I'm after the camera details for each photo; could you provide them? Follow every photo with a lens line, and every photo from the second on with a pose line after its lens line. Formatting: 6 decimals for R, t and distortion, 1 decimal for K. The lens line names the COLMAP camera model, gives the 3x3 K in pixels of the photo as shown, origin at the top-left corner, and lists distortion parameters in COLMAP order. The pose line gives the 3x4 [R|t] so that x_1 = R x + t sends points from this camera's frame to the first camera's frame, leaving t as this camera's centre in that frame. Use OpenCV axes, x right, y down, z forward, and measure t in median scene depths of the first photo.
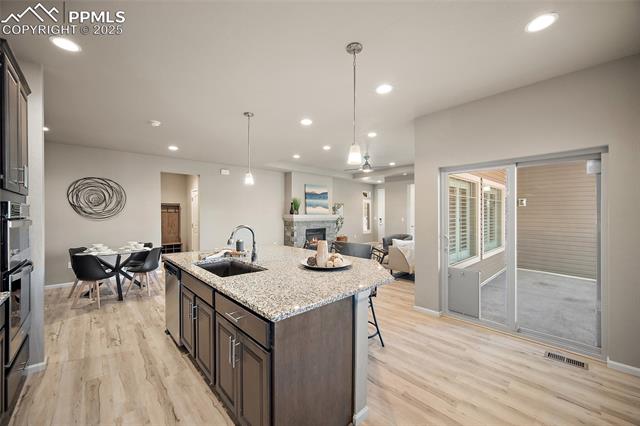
lens RADIAL K [[251.0, 0, 322.4], [0, 251.0, 212.2], [0, 0, 1]] dist [-0.001369, -0.000115]
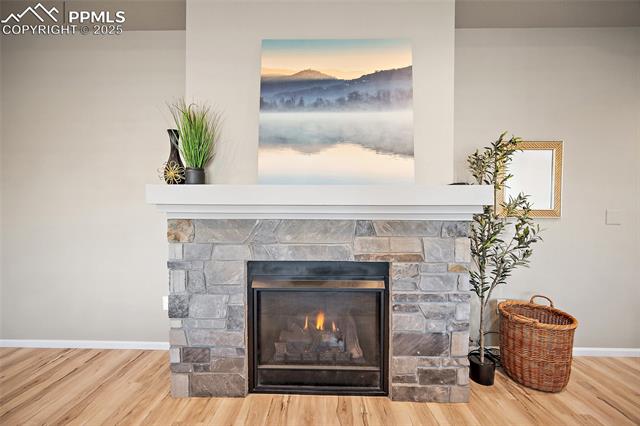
lens RADIAL K [[251.0, 0, 321.1], [0, 251.0, 210.4], [0, 0, 1]] dist [-0.001369, -0.000115]
pose [[0.722704, 0.013863, -0.691019, 0.105114], [-0.007060, 0.999895, 0.012675, 0.024027], [0.691122, -0.004281, 0.722726, 0.847109]]
